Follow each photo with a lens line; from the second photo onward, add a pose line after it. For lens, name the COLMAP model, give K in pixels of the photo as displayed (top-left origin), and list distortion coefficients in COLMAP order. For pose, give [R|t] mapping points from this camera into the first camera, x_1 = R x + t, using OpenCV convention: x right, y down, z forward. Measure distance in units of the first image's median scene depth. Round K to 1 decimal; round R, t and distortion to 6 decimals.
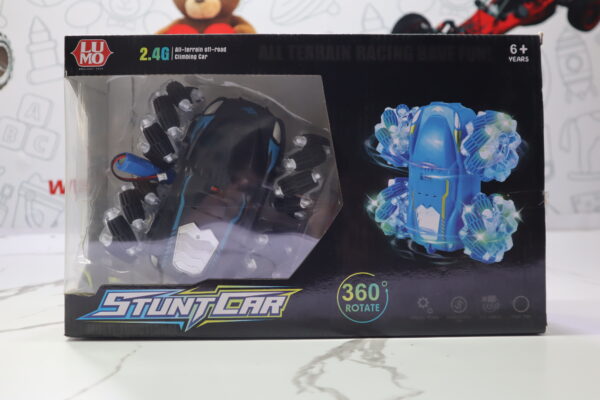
lens RADIAL K [[562.9, 0, 300.0], [0, 562.9, 200.0], [0, 0, 1]] dist [-0.001547, 0.027474]
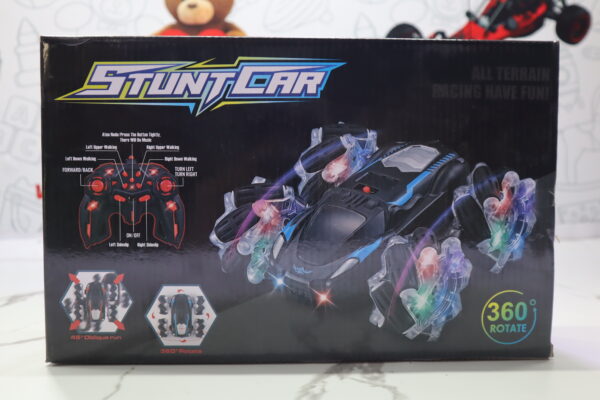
lens RADIAL K [[562.9, 0, 300.0], [0, 562.9, 200.0], [0, 0, 1]] dist [-0.001547, 0.027474]
pose [[0.999719, -0.016916, 0.016577, -0.075977], [0.017905, 0.997950, -0.061446, 0.397322], [-0.015504, 0.061726, 0.997973, 0.229640]]
